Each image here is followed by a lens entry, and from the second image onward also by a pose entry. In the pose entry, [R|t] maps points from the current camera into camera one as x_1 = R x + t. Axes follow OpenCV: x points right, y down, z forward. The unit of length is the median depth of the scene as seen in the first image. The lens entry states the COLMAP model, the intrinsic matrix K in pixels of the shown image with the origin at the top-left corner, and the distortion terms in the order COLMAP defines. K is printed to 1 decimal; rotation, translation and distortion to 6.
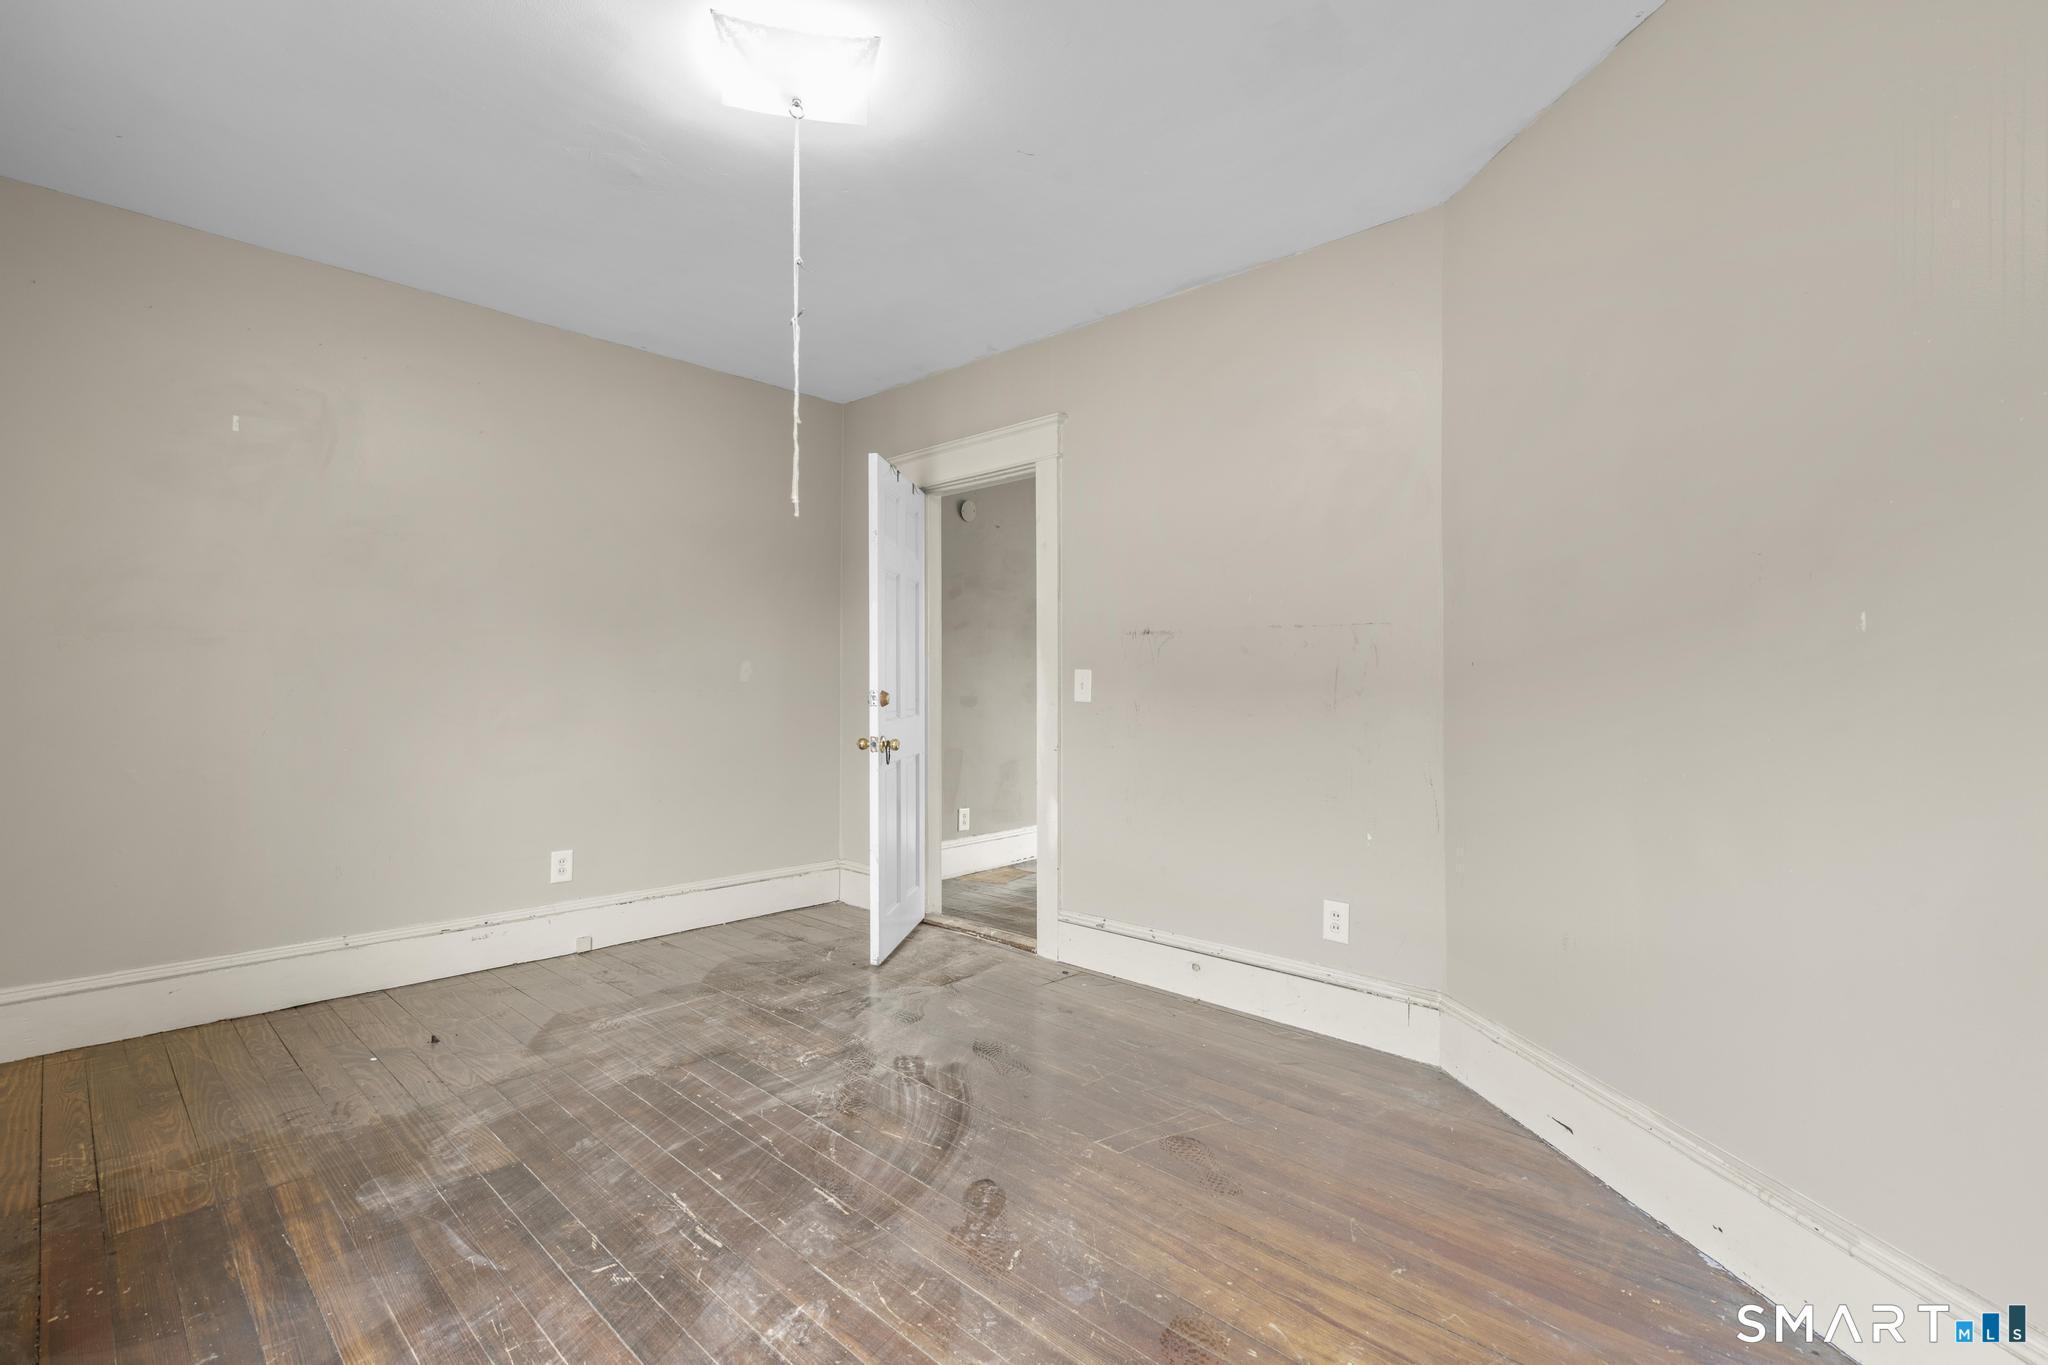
lens RADIAL K [[915.5, 0, 1023.0], [0, 915.5, 681.3], [0, 0, 1]] dist [-0.009241, 0.004091]
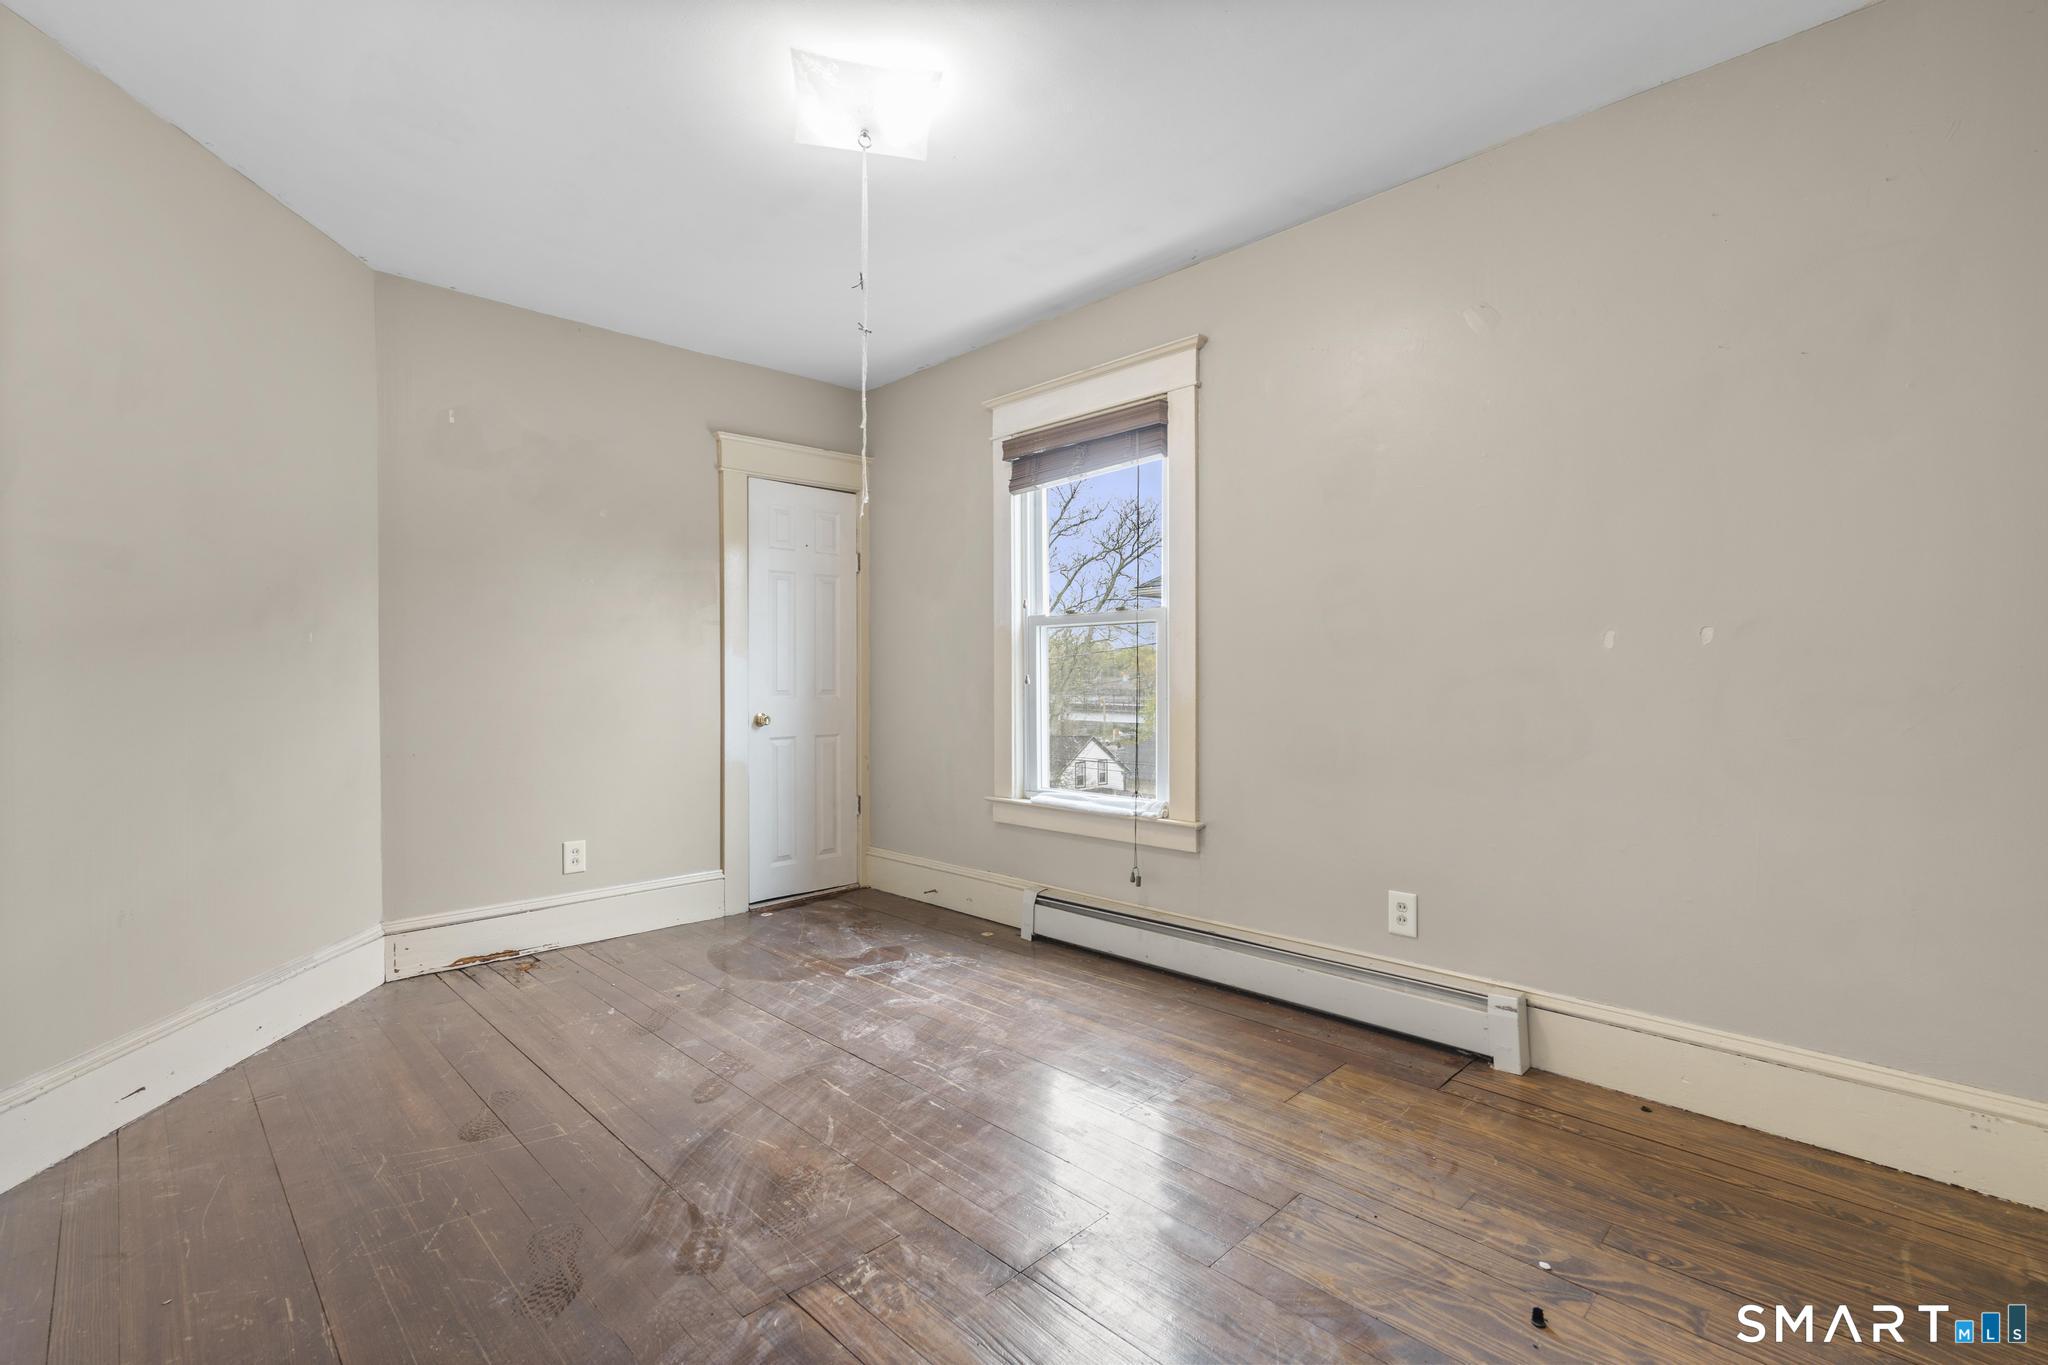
lens RADIAL K [[915.5, 0, 1025.0], [0, 915.5, 679.9], [0, 0, 1]] dist [-0.009241, 0.004091]
pose [[-0.999328, -0.001638, 0.036625, -0.498705], [-0.001530, 0.999994, 0.002984, 0.012513], [-0.036629, 0.002926, -0.999325, 2.170892]]
